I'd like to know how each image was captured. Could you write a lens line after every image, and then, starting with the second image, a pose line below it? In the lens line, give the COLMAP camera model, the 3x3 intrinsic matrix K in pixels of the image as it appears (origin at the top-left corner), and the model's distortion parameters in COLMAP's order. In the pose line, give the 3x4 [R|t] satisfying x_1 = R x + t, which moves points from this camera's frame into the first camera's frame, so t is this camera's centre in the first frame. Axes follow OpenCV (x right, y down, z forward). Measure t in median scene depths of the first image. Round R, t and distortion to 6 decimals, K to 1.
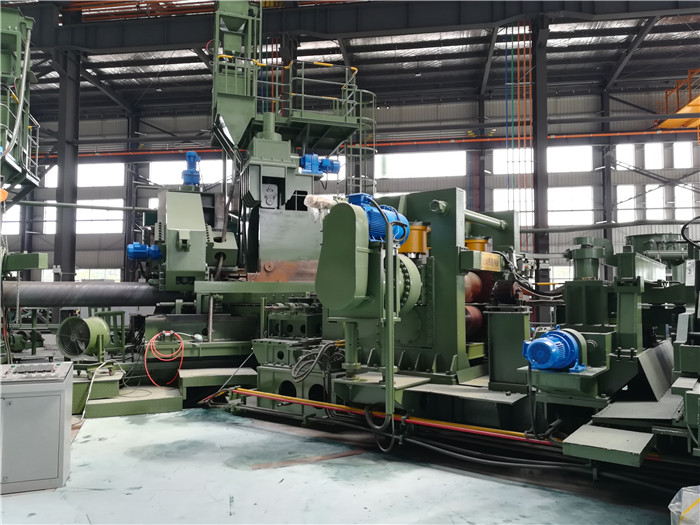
lens RADIAL K [[539.6, 0, 349.2], [0, 539.6, 264.8], [0, 0, 1]] dist [0.009717, 0.001072]
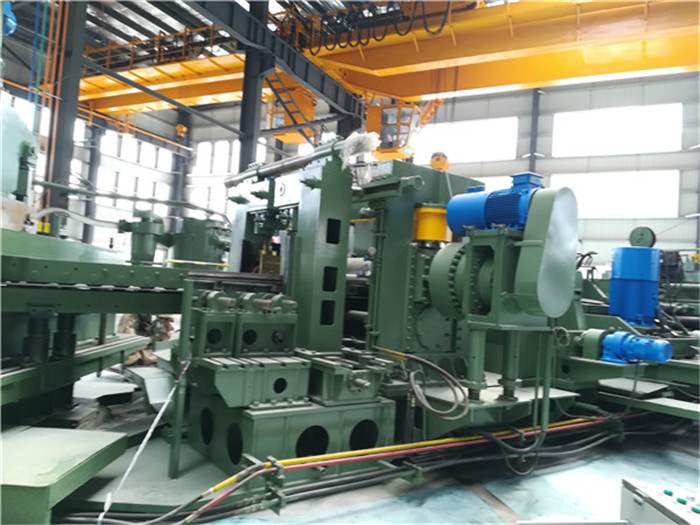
lens RADIAL K [[541.2, 0, 351.6], [0, 541.2, 263.6], [0, 0, 1]] dist [0.054151, -0.082511]
pose [[0.310920, 0.064328, 0.948257, -0.499330], [-0.120285, 0.992348, -0.027879, 0.035045], [-0.942794, -0.105393, 0.316278, 0.573553]]
